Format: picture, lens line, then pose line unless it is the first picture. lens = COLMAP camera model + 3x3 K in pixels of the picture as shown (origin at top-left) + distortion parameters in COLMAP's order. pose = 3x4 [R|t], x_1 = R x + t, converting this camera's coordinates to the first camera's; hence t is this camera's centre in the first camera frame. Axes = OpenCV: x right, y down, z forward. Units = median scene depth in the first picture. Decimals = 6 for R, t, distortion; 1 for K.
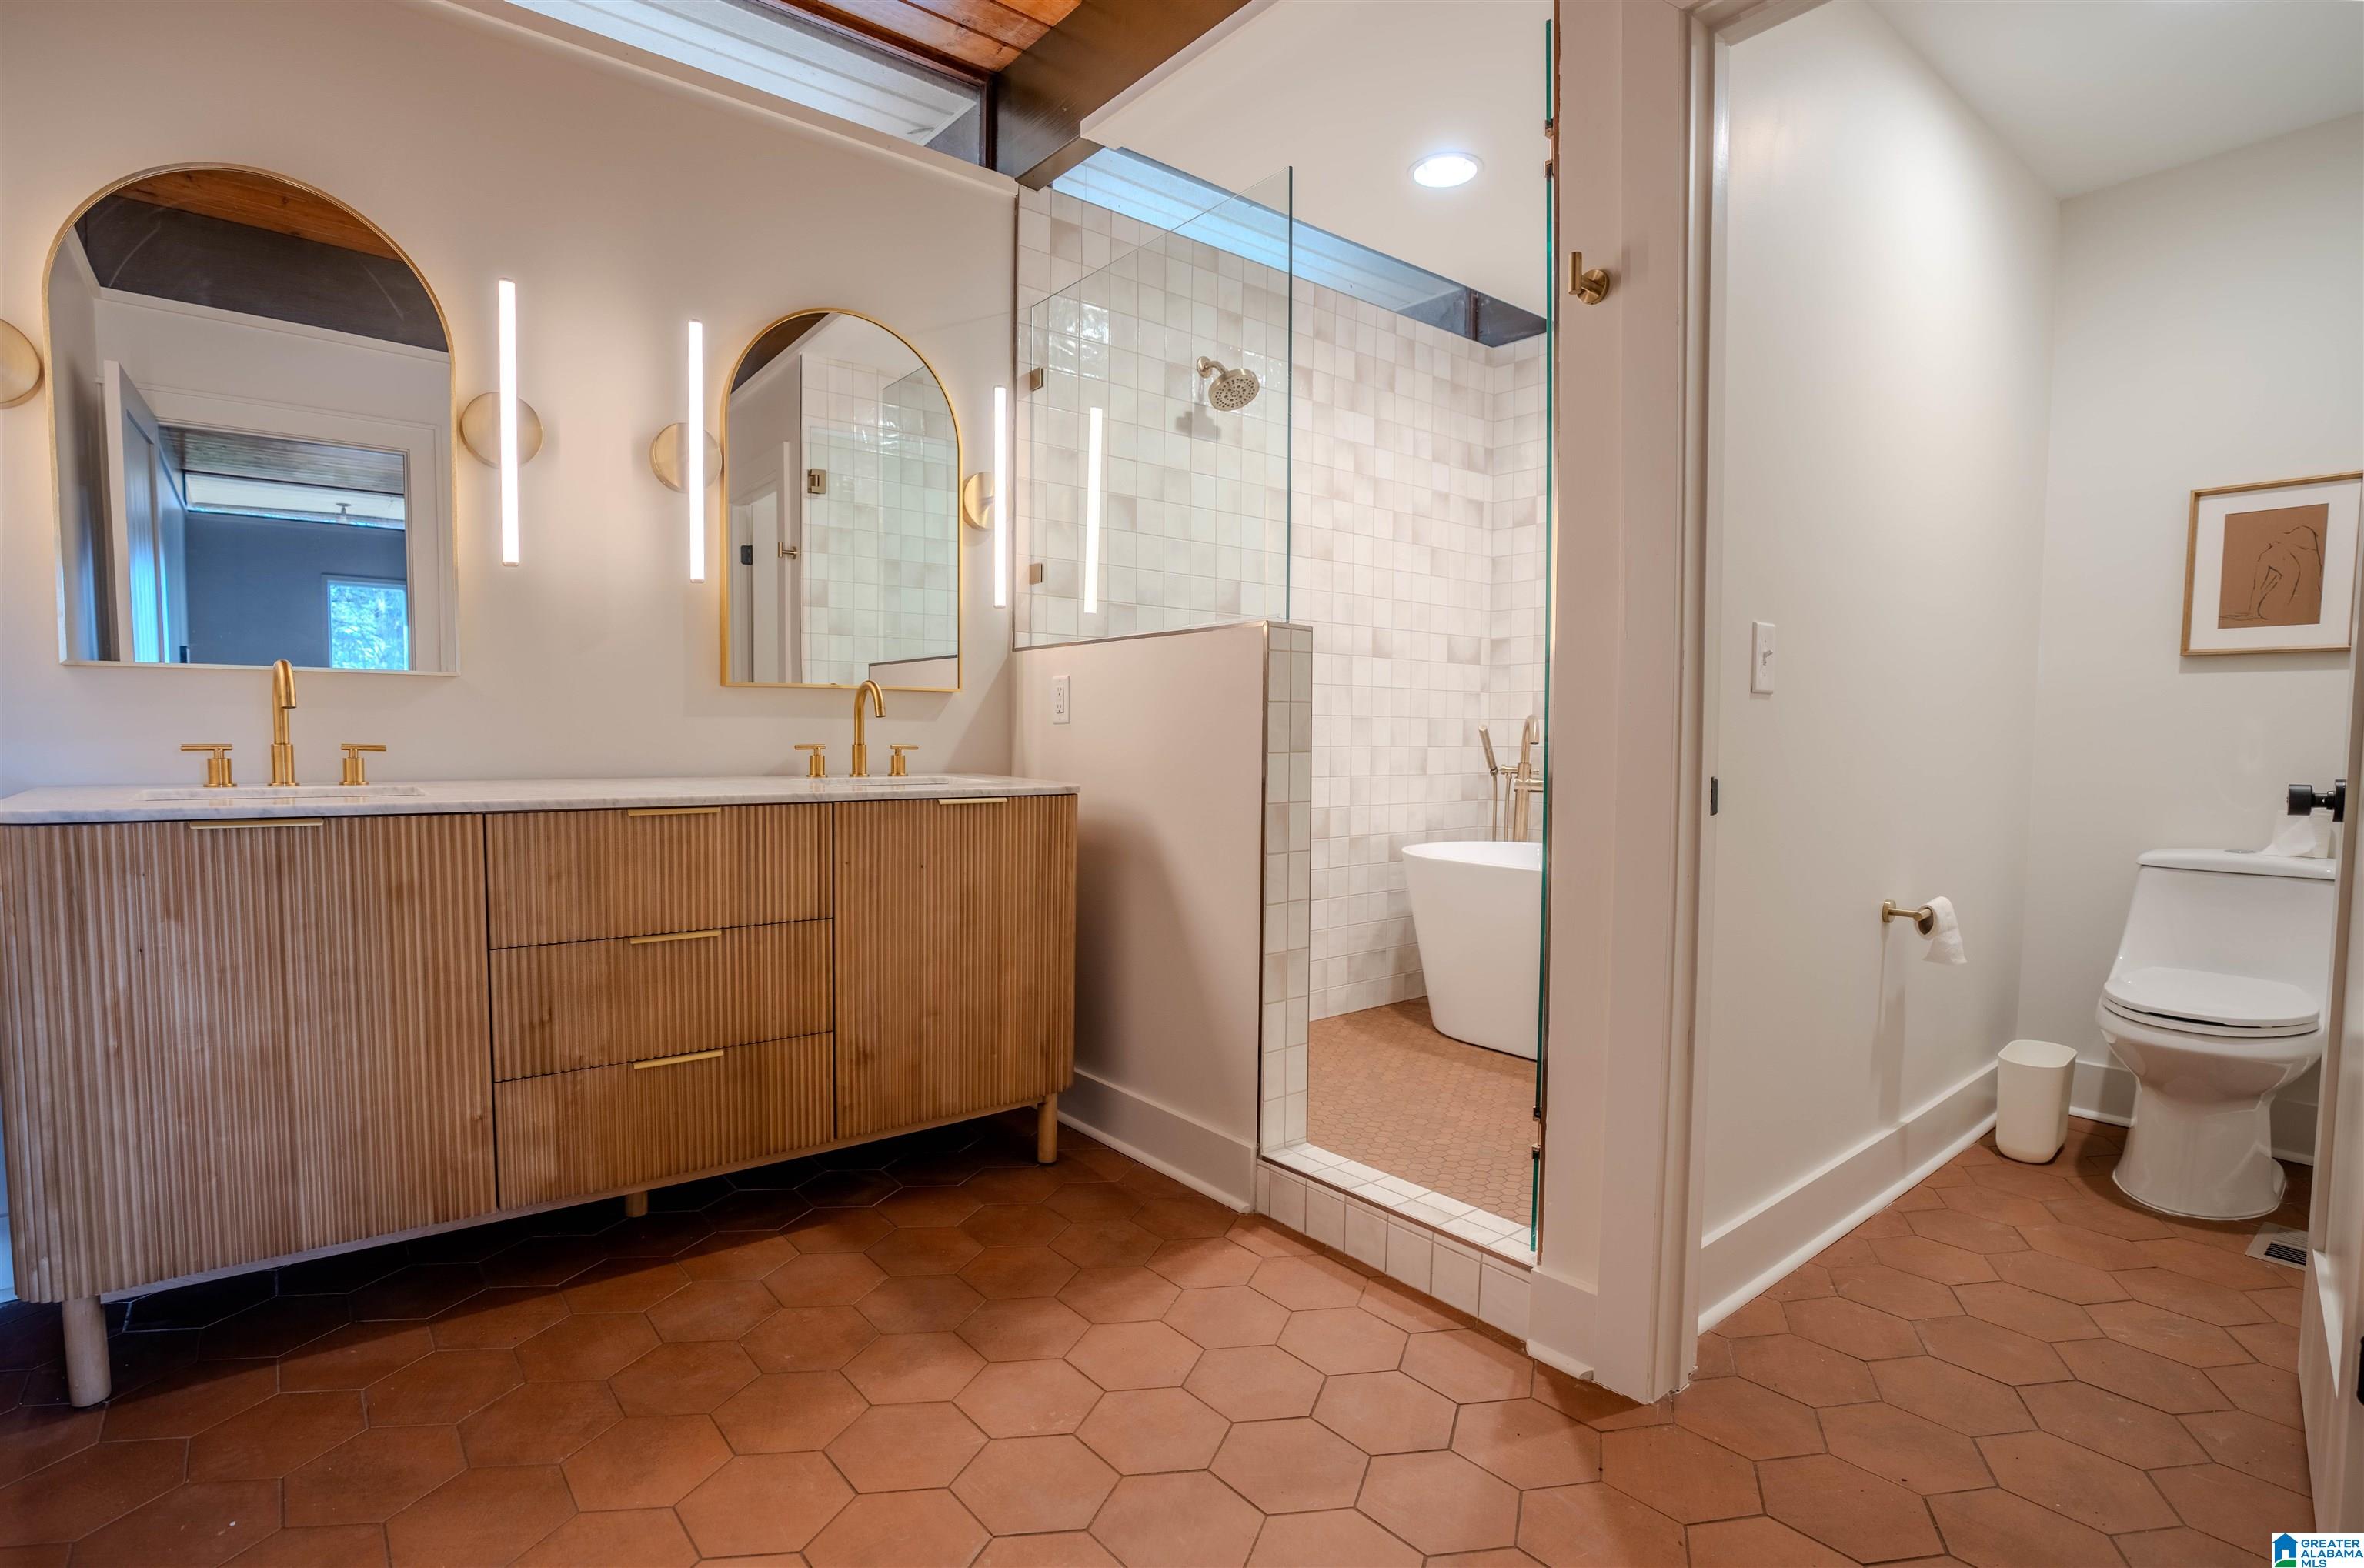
lens RADIAL K [[1083.5, 0, 1168.1], [0, 1083.5, 787.7], [0, 0, 1]] dist [-0.062820, 0.024054]
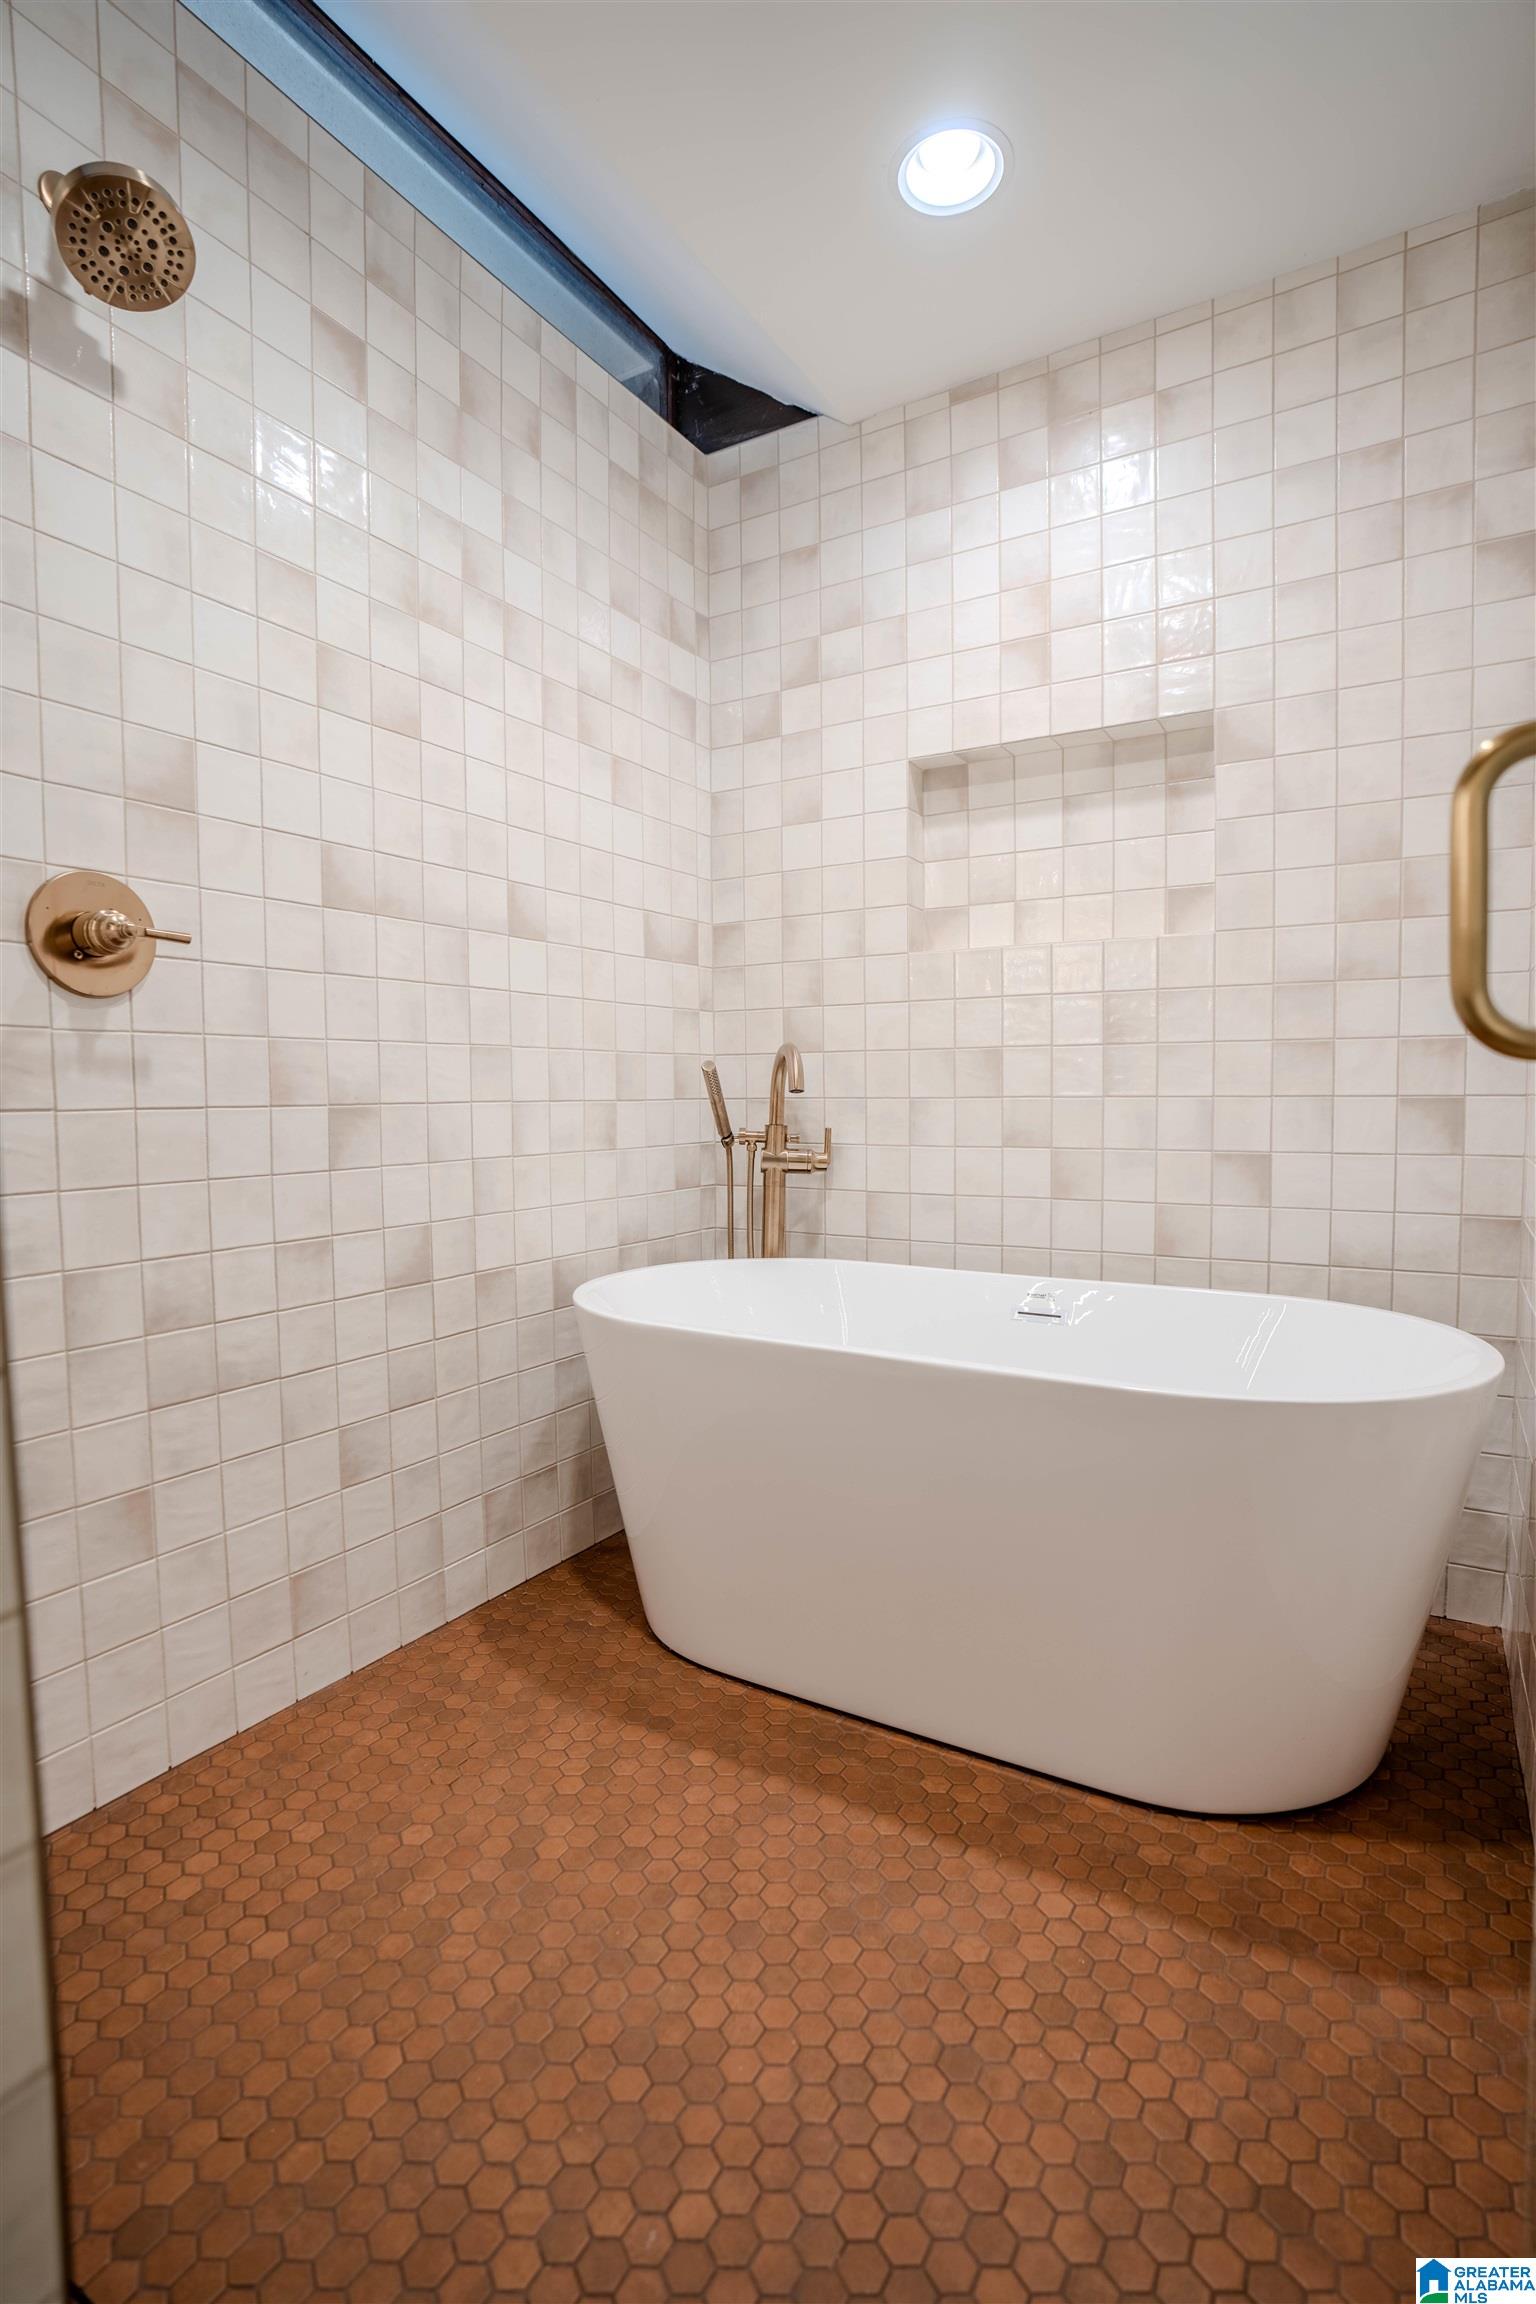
lens RADIAL K [[1098.8, 0, 768.0], [0, 1098.8, 1152.0], [0, 0, 1]] dist [-0.051971, 0.000214]
pose [[0.934466, -0.036577, 0.354168, 0.109239], [0.034724, 0.999330, 0.011587, -0.014674], [-0.354354, 0.001471, 0.935110, 0.430534]]
